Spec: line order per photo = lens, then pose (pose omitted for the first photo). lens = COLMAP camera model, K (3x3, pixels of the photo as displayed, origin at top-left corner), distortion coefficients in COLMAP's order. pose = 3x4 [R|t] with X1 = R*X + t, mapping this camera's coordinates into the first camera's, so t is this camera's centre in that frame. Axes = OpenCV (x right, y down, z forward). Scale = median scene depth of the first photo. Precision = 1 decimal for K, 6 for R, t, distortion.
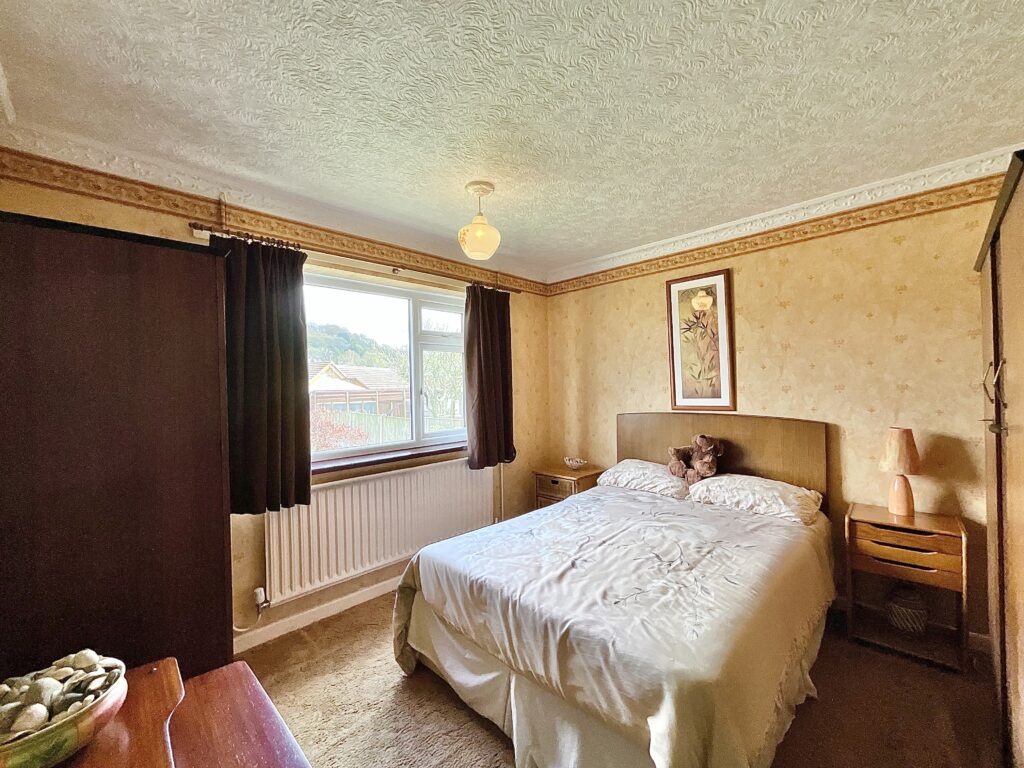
lens RADIAL K [[407.2, 0, 515.3], [0, 407.2, 381.8], [0, 0, 1]] dist [-0.003469, -0.000572]
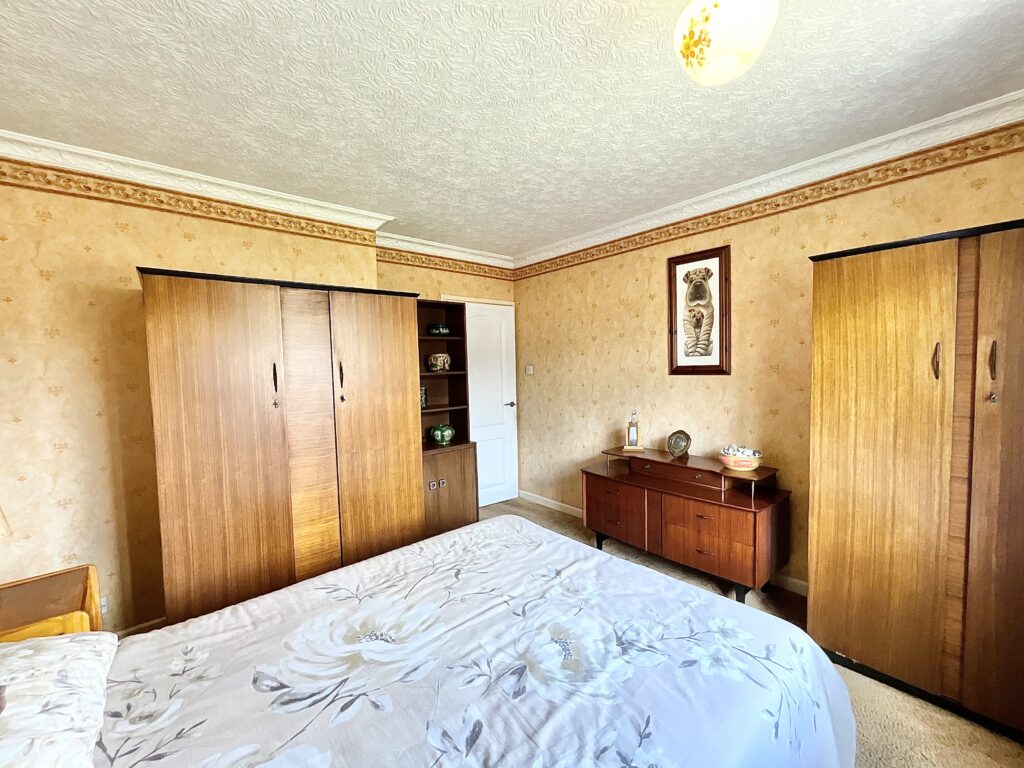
lens RADIAL K [[407.2, 0, 515.3], [0, 407.2, 381.8], [0, 0, 1]] dist [-0.003469, -0.000572]
pose [[-0.995509, 0.040609, 0.085510, 0.131826], [0.044025, 0.998290, 0.038444, 0.001355], [-0.083802, 0.042036, -0.995595, 1.708590]]
